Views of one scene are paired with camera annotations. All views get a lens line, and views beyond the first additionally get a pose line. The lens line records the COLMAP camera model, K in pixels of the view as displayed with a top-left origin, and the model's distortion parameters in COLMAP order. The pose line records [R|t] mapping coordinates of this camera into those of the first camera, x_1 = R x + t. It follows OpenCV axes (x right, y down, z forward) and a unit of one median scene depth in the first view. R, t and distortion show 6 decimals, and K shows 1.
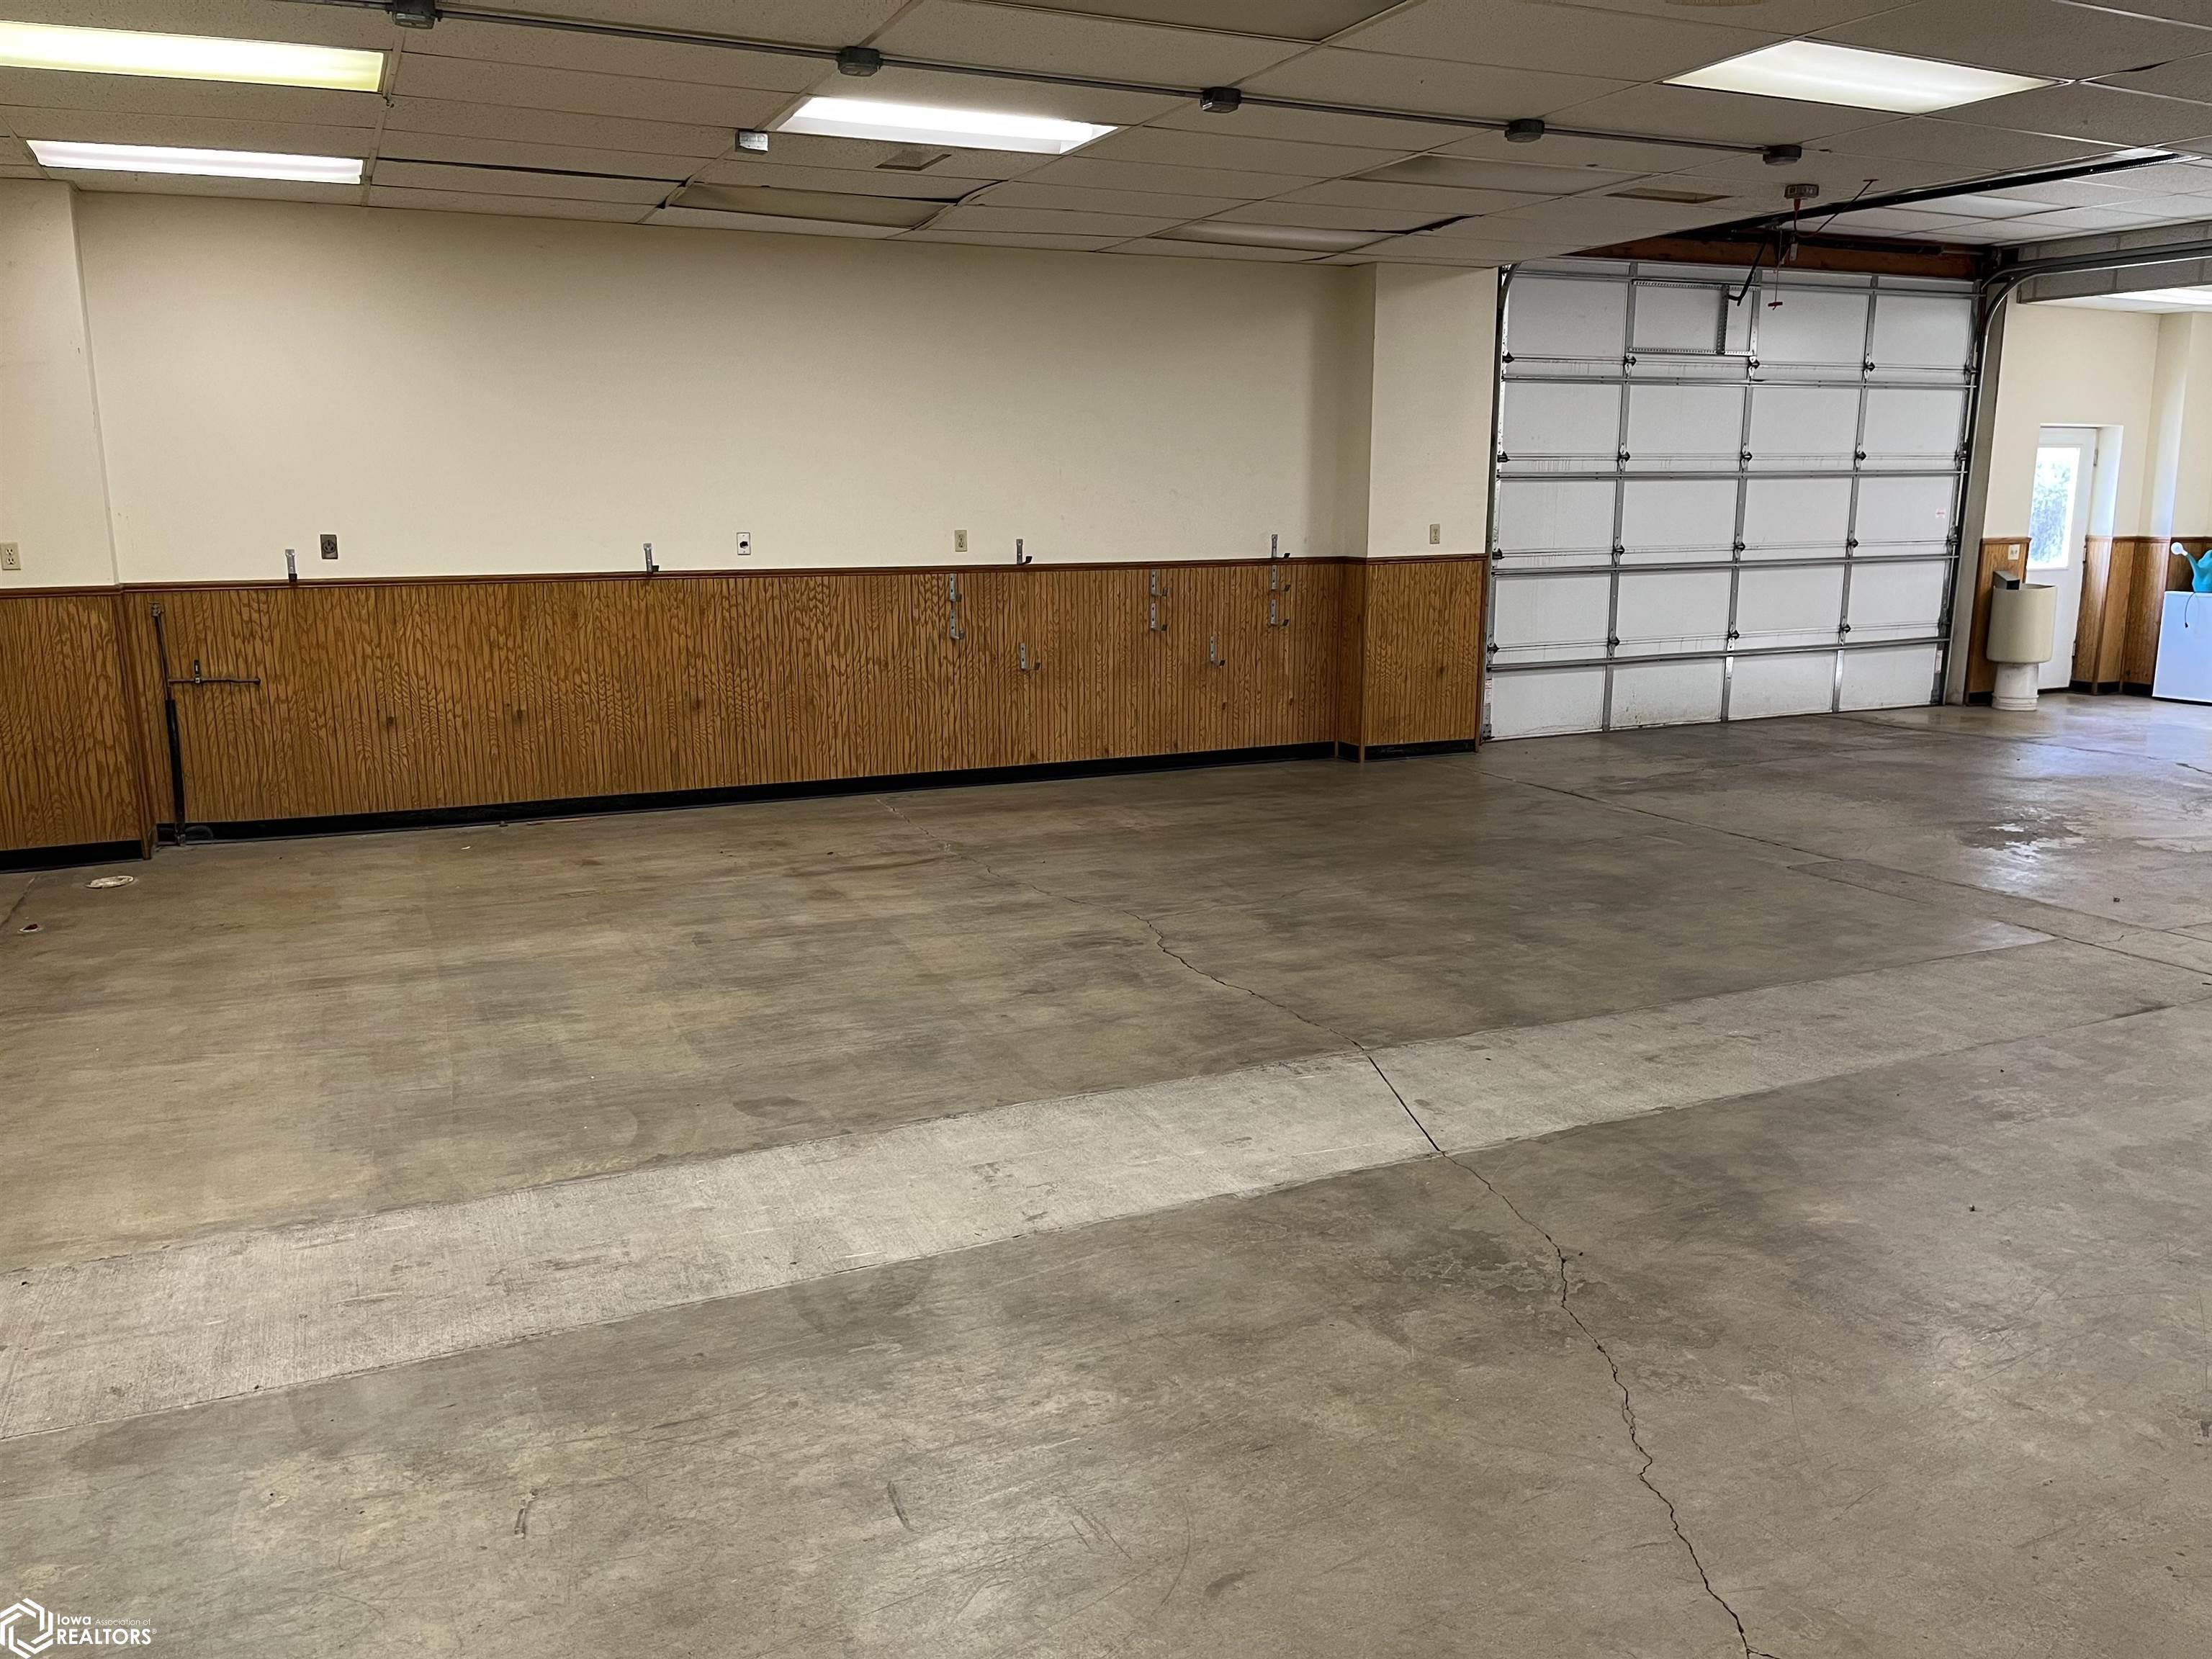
lens RADIAL K [[1671.4, 0, 1098.9], [0, 1671.4, 837.3], [0, 0, 1]] dist [0.069199, -0.093612]
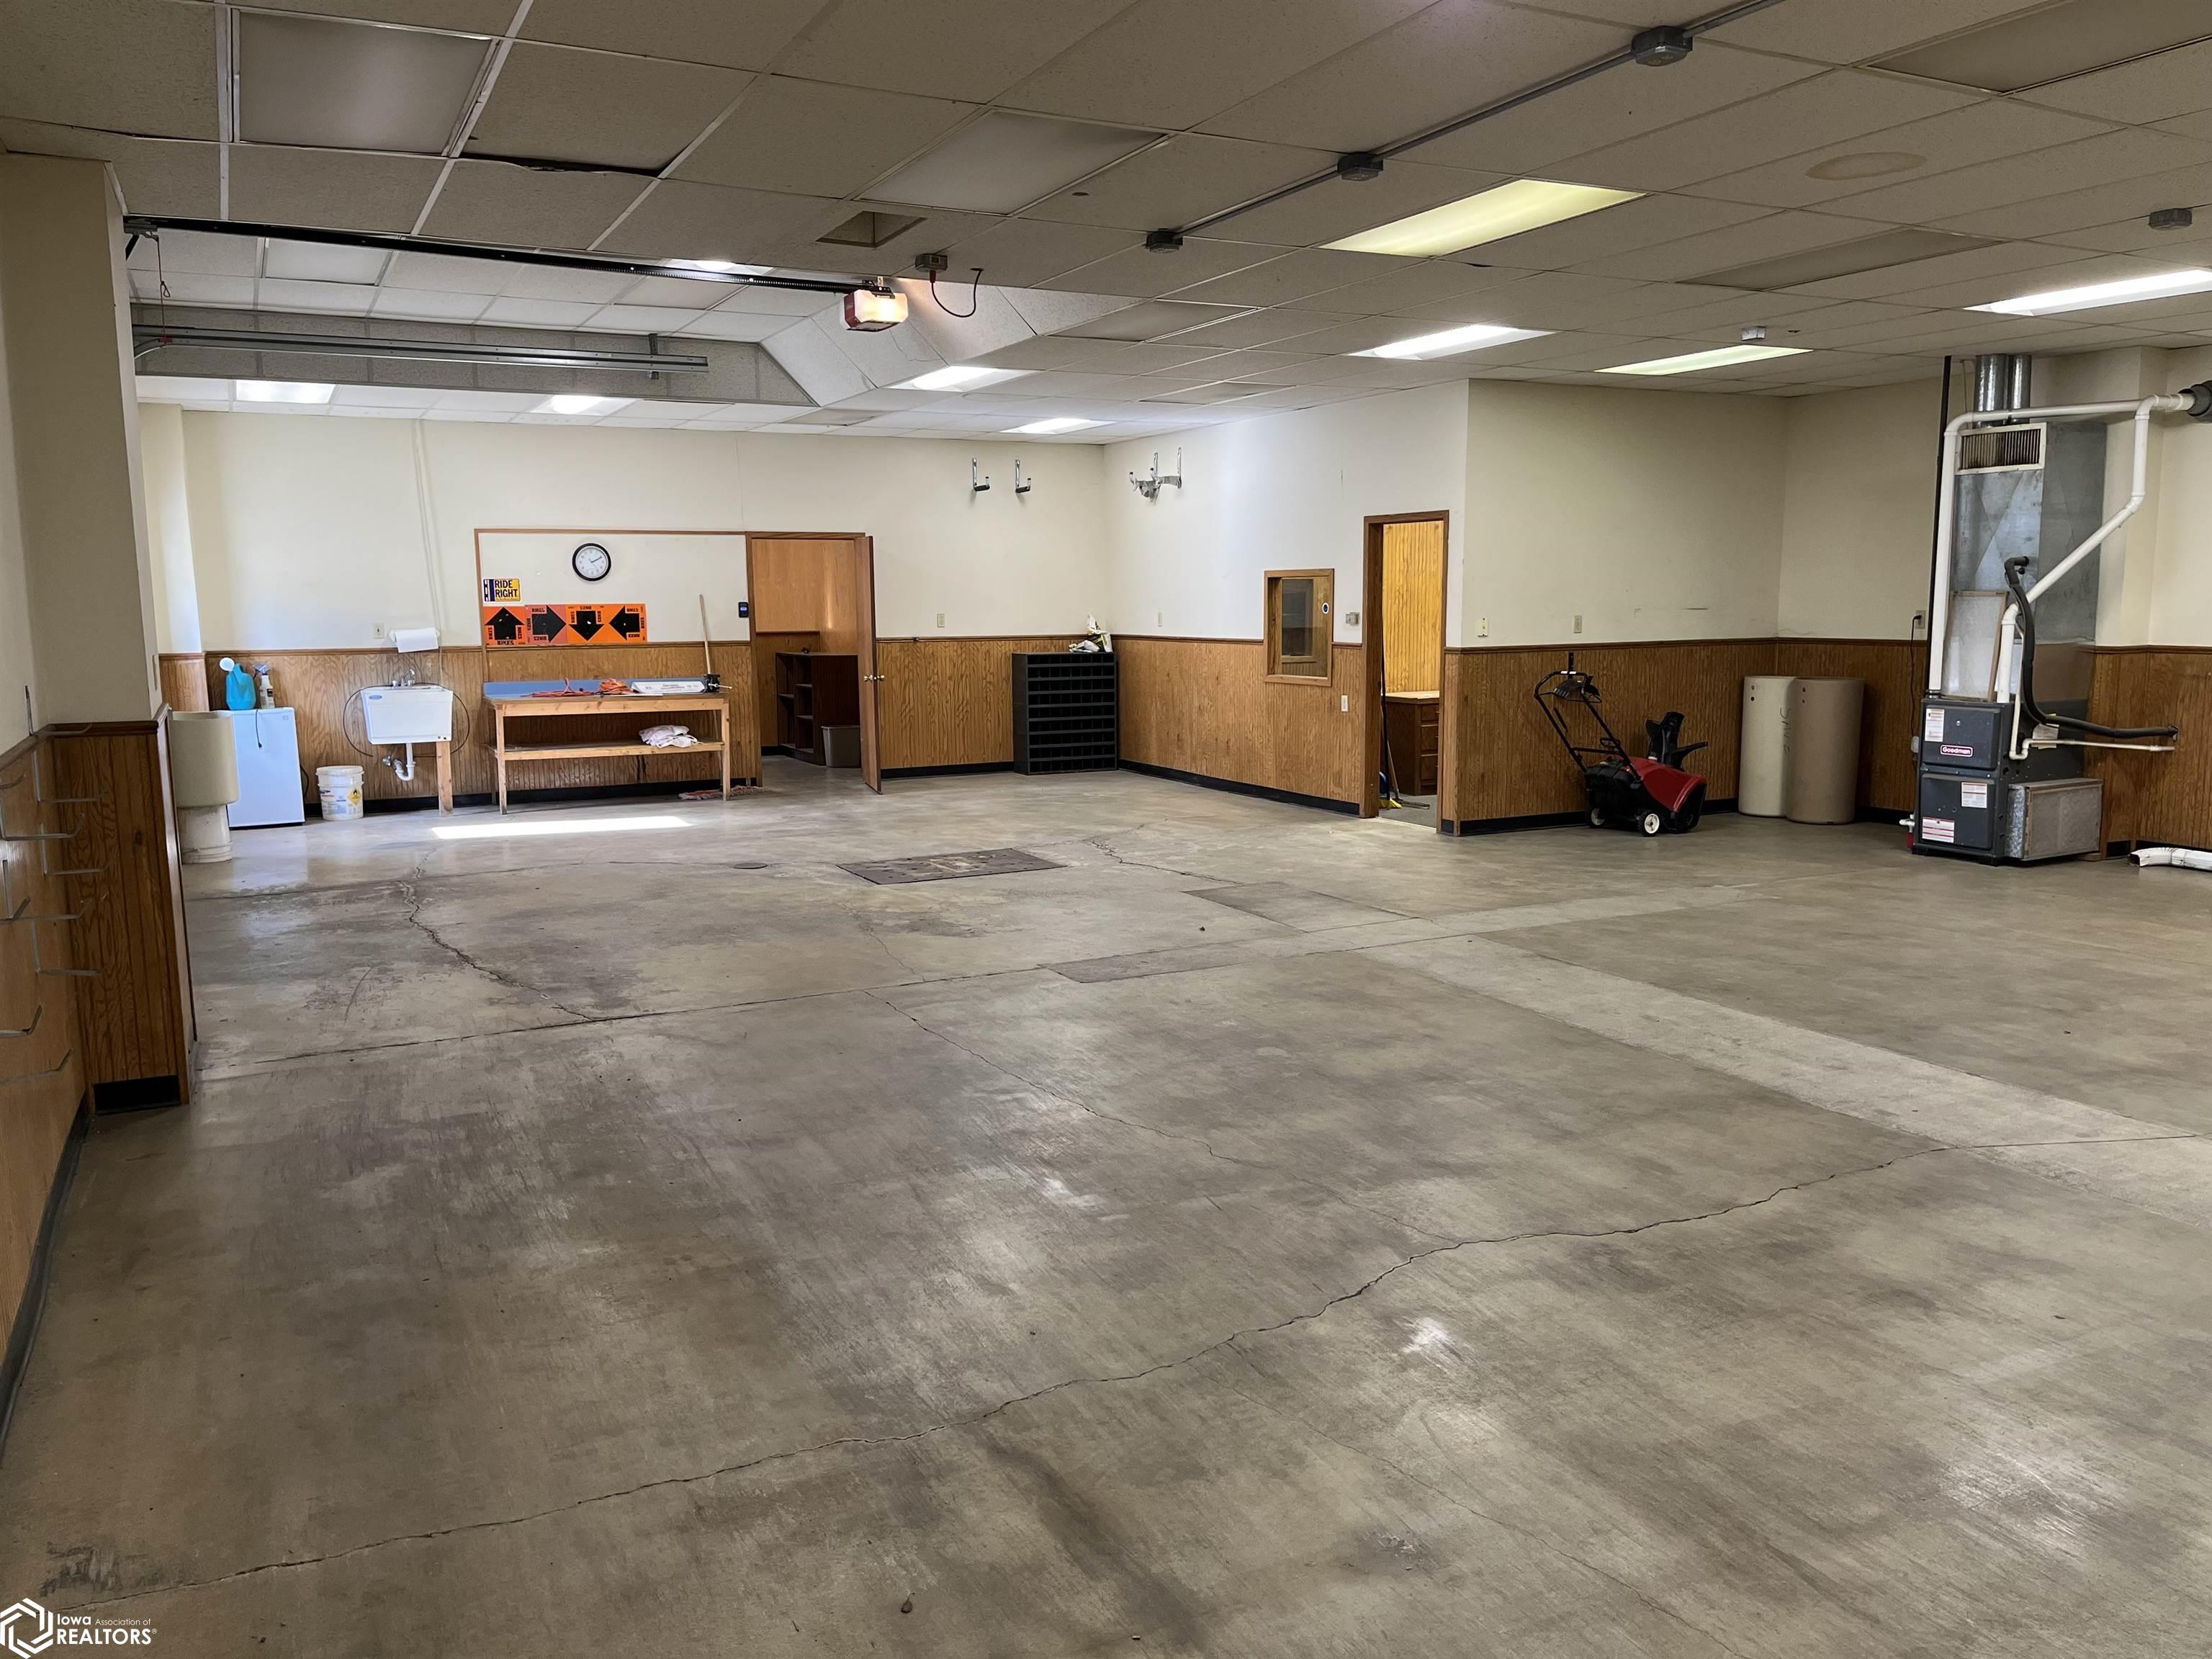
lens RADIAL K [[1671.4, 0, 1098.9], [0, 1671.4, 837.3], [0, 0, 1]] dist [0.069199, -0.093612]
pose [[-0.038093, -0.142357, 0.989082, -0.722025], [0.212764, 0.965949, 0.147221, -0.278950], [-0.976361, 0.216049, -0.006507, 1.377630]]
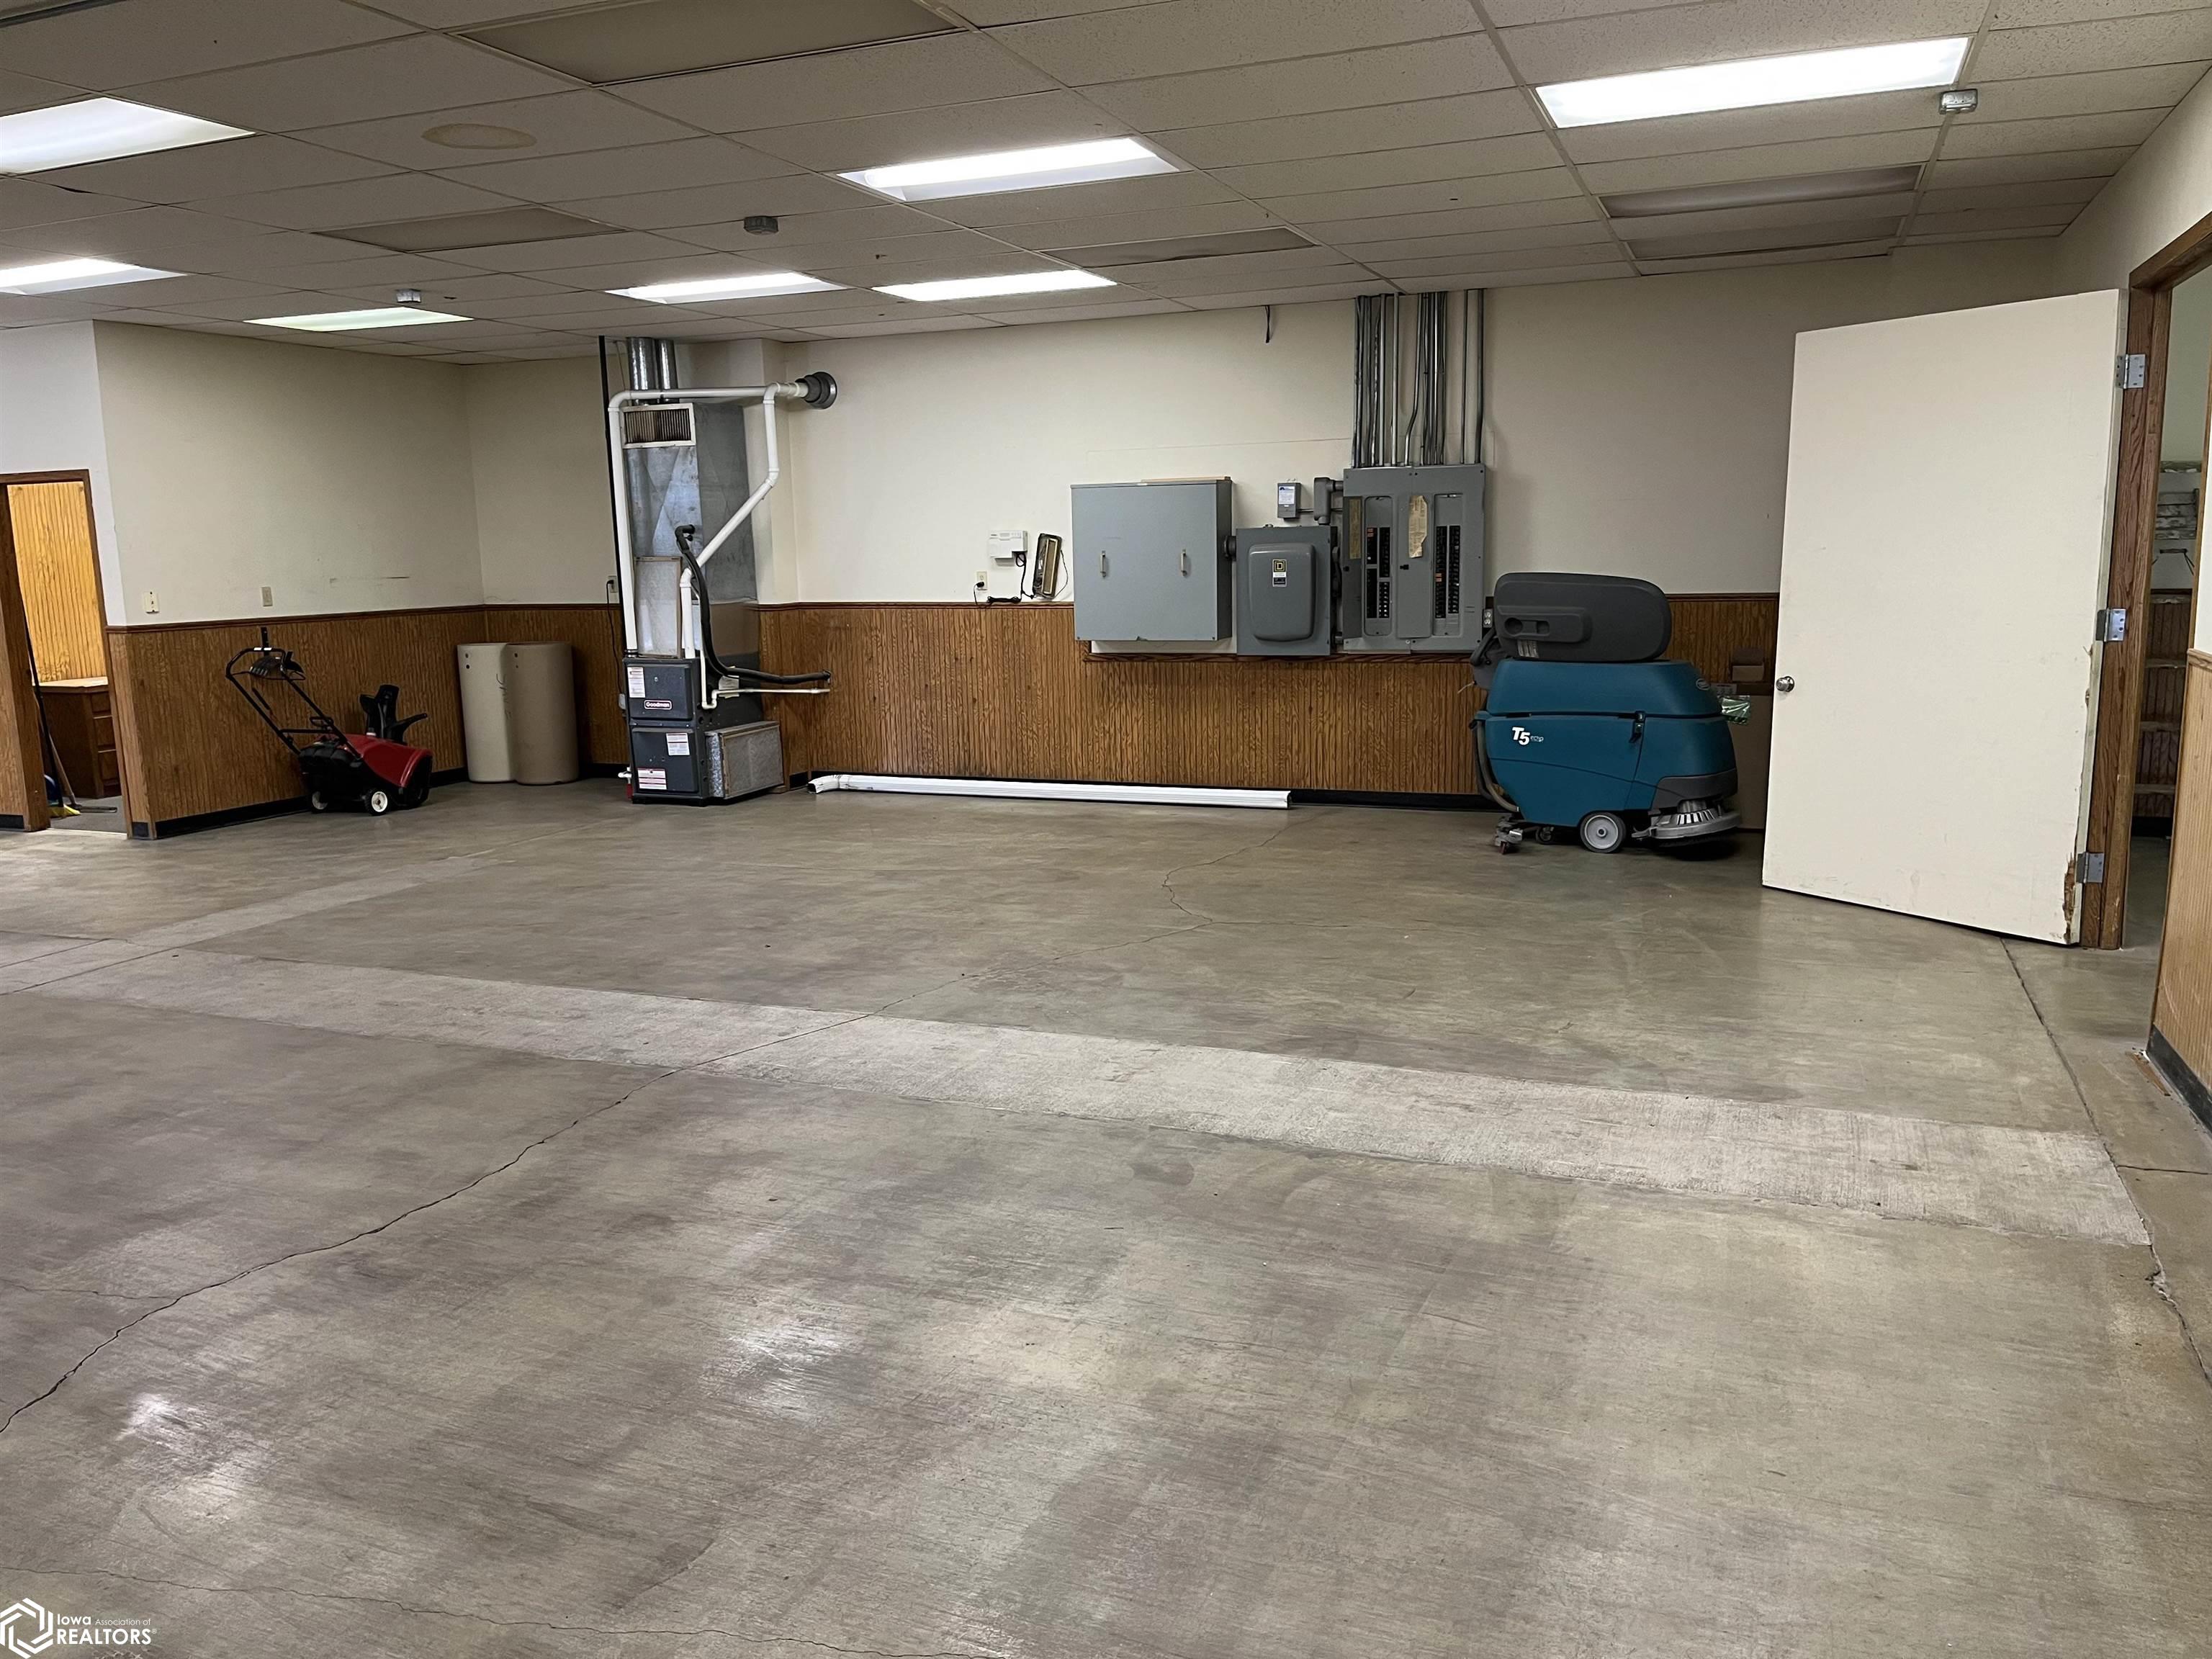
lens RADIAL K [[1671.4, 0, 1098.9], [0, 1671.4, 837.3], [0, 0, 1]] dist [0.069199, -0.093612]
pose [[-0.685951, -0.109786, 0.719318, -0.723550], [0.171907, 0.936118, 0.306808, -0.272640], [-0.707050, 0.334111, -0.623258, 1.352639]]
